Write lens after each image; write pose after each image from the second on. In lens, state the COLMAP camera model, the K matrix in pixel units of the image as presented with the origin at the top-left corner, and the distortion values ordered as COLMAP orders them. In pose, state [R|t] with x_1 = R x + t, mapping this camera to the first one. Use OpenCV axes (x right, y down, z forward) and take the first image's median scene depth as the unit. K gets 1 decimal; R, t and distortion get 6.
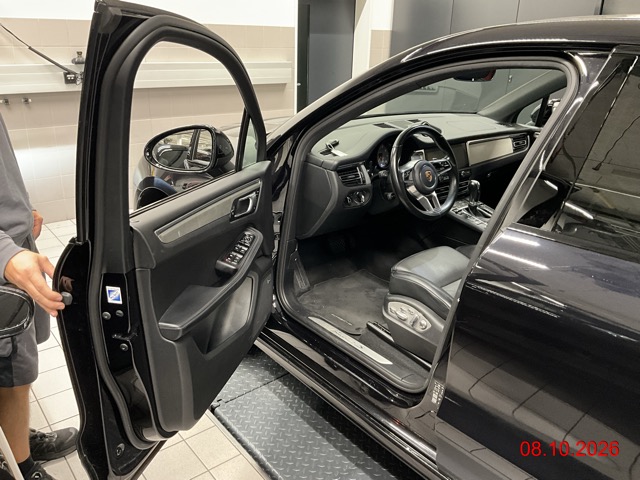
lens RADIAL K [[518.0, 0, 320.0], [0, 518.0, 240.0], [0, 0, 1]] dist [0.038717, -0.069894]
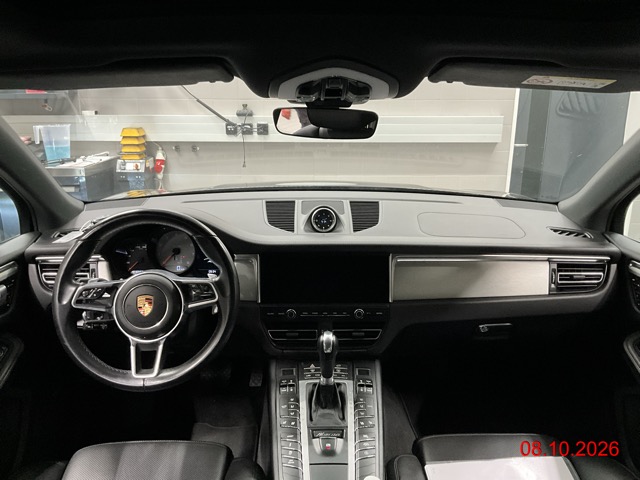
lens RADIAL K [[518.0, 0, 320.0], [0, 518.0, 240.0], [0, 0, 1]] dist [0.038717, -0.069894]
pose [[0.769496, 0.151895, -0.620325, 0.403511], [-0.217100, 0.975676, -0.030398, -0.128090], [0.600619, 0.158063, 0.783755, 0.411971]]
